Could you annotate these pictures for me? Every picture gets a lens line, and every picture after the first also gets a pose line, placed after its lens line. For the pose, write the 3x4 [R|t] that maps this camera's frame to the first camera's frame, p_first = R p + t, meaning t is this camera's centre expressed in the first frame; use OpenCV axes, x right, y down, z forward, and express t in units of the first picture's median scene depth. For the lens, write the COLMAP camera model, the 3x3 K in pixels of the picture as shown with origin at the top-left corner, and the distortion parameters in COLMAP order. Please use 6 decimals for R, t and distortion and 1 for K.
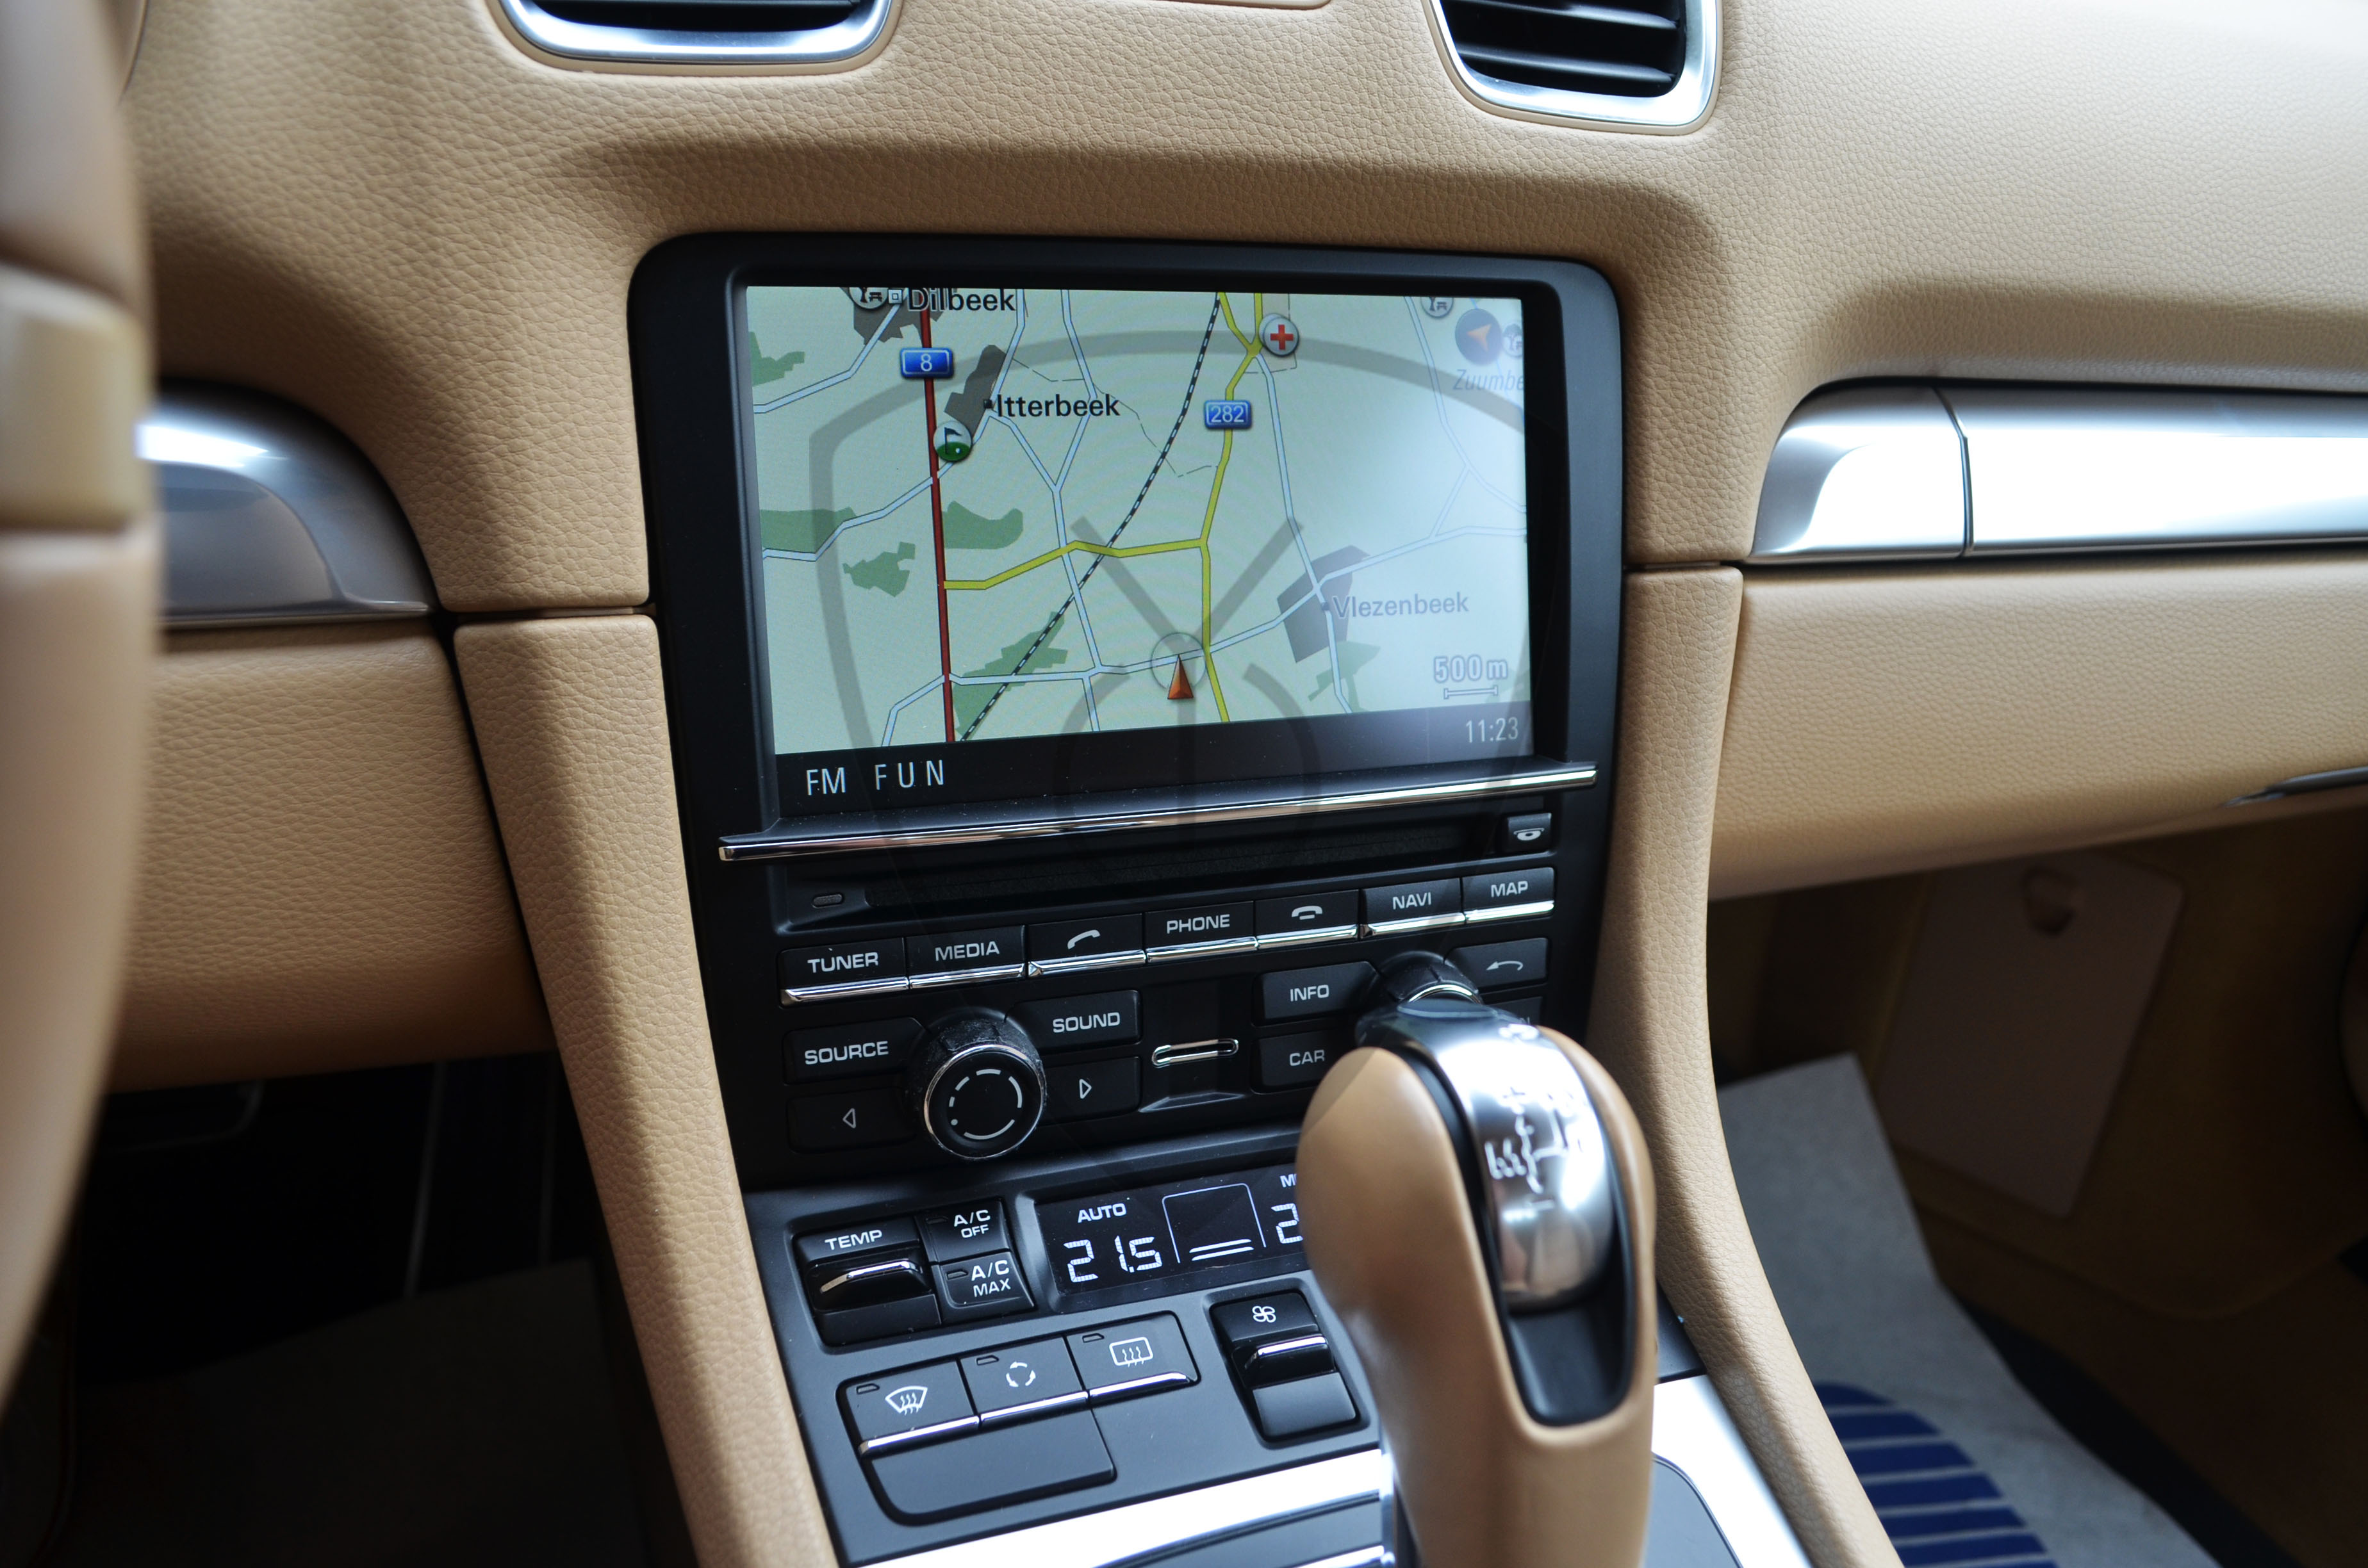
lens RADIAL K [[1858.7, 0, 1189.4], [0, 1858.7, 785.1], [0, 0, 1]] dist [-0.085813, 0.016319]
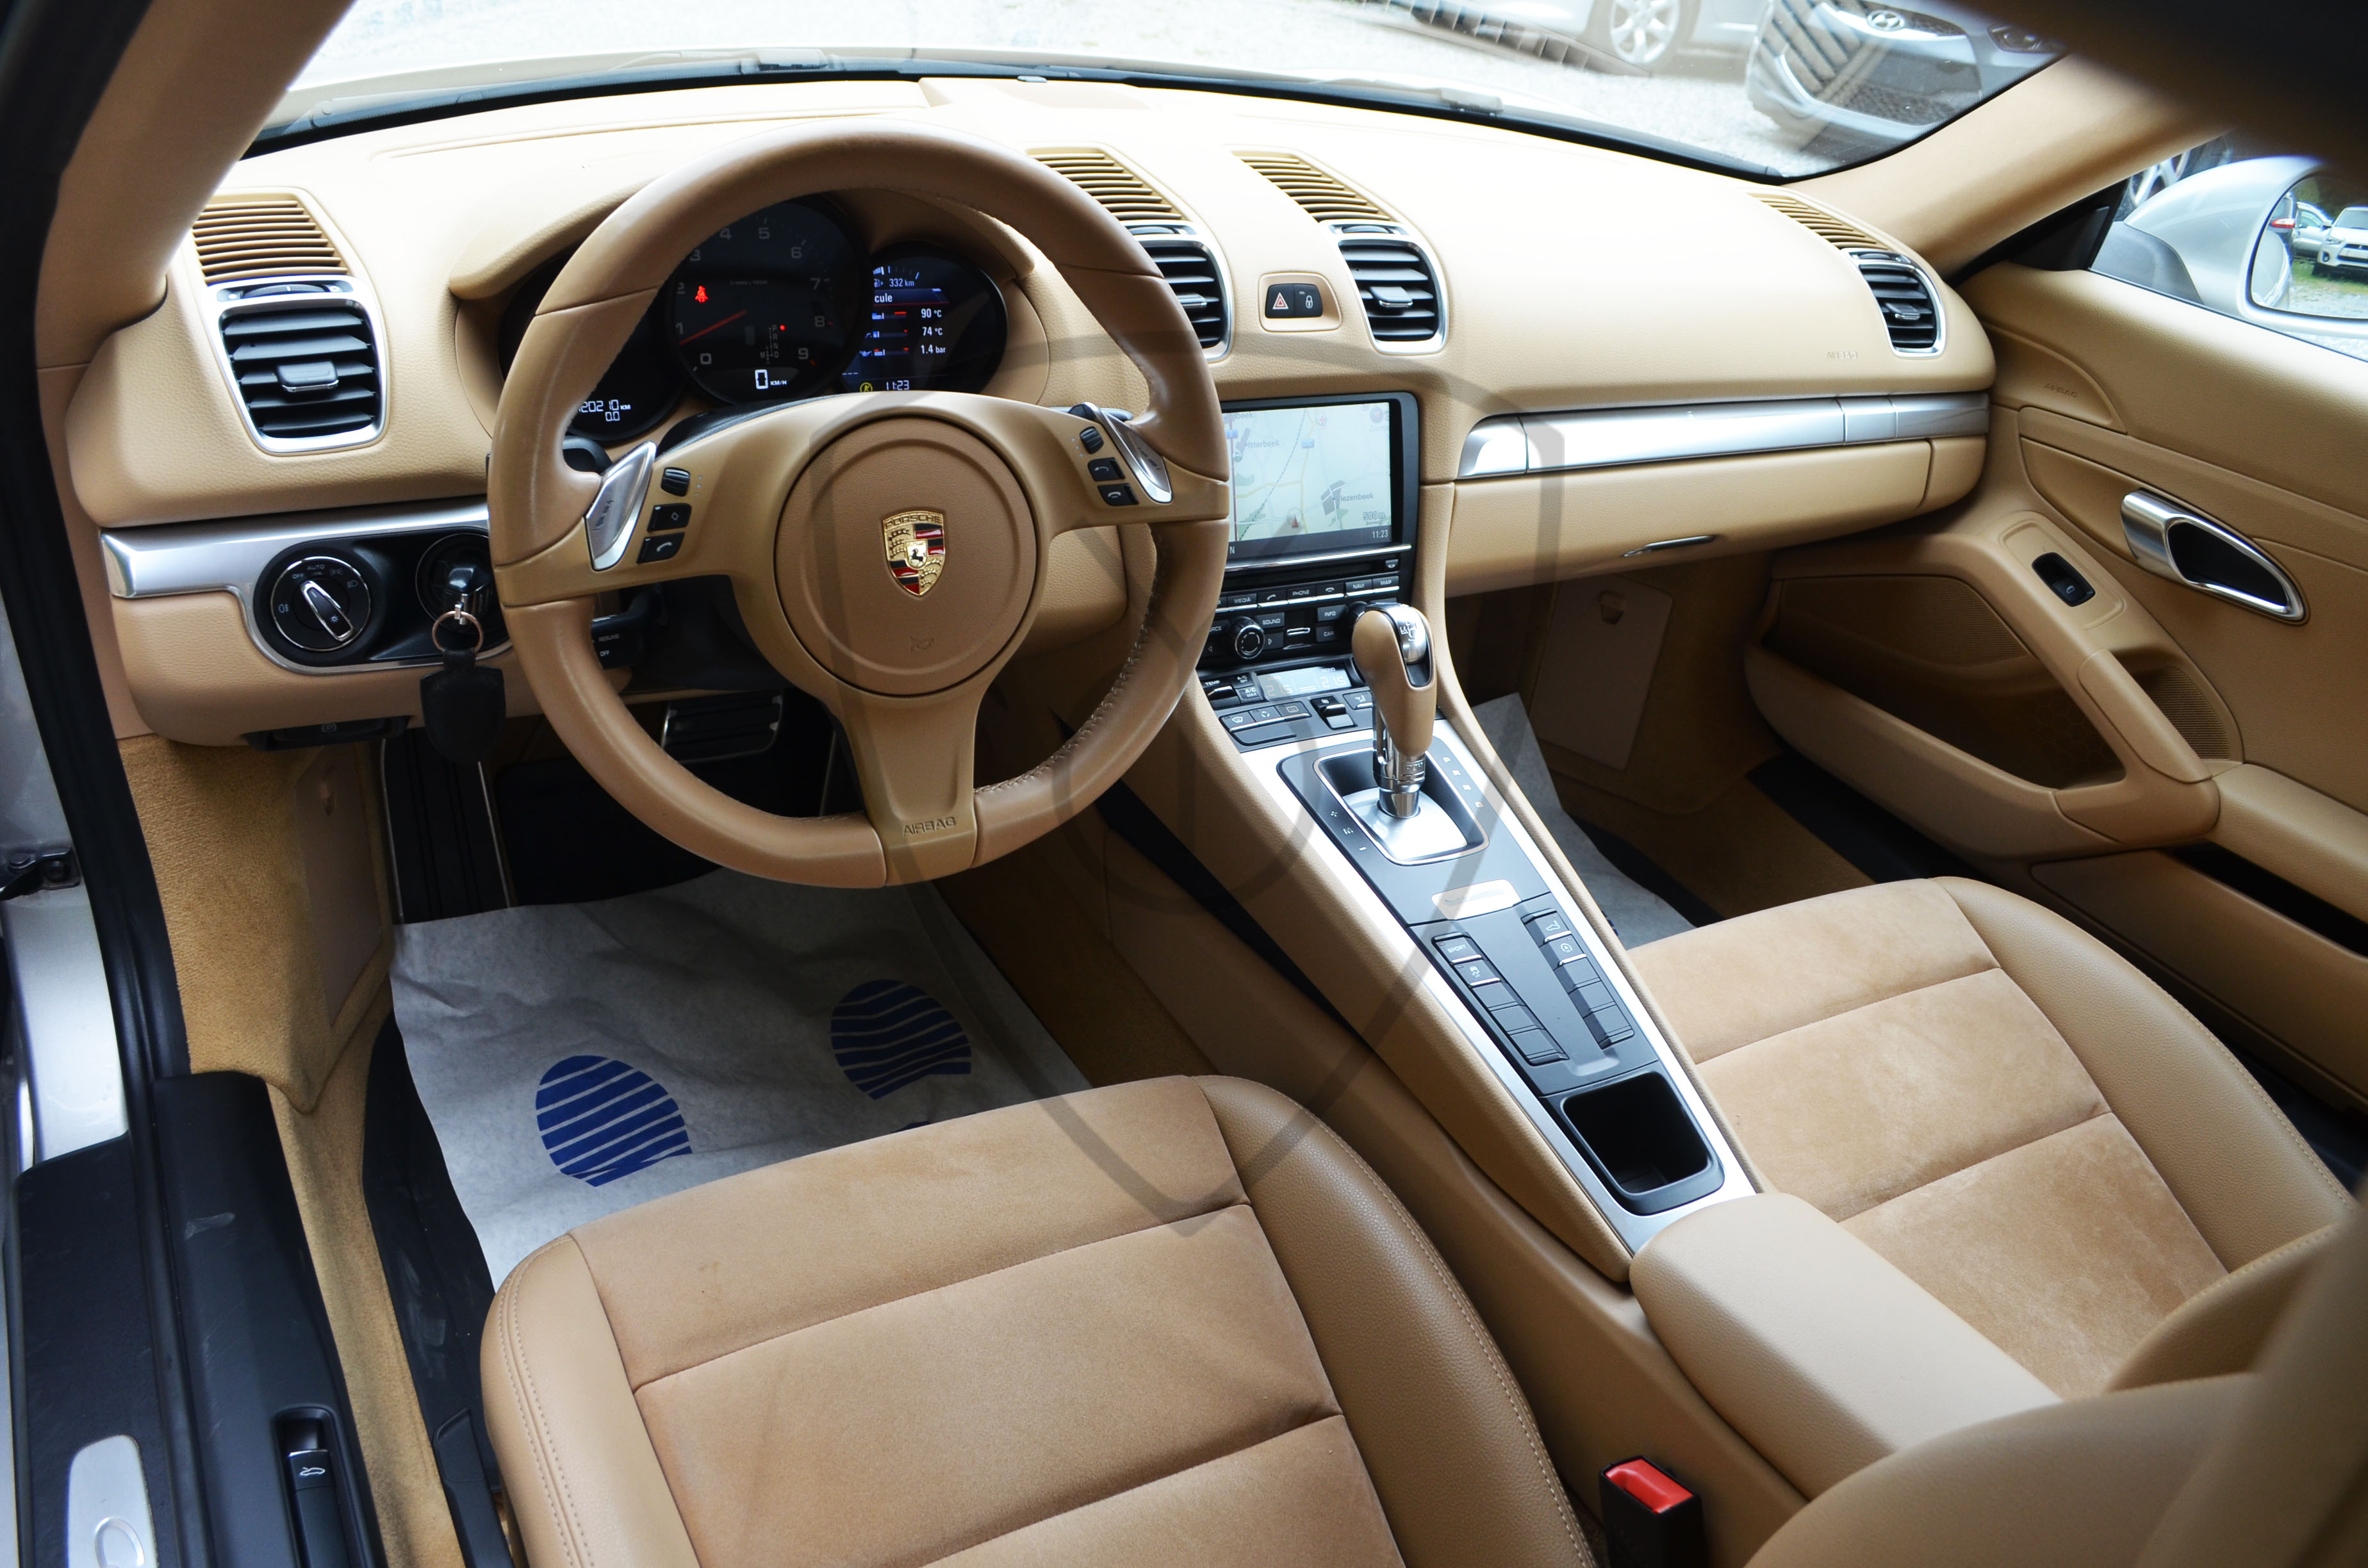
lens RADIAL K [[1858.7, 0, 1189.4], [0, 1858.7, 785.1], [0, 0, 1]] dist [-0.085813, 0.016319]
pose [[0.989636, -0.038830, 0.138249, -0.670588], [0.022187, 0.992532, 0.119950, 0.010765], [-0.141874, -0.115640, 0.983107, -2.328382]]
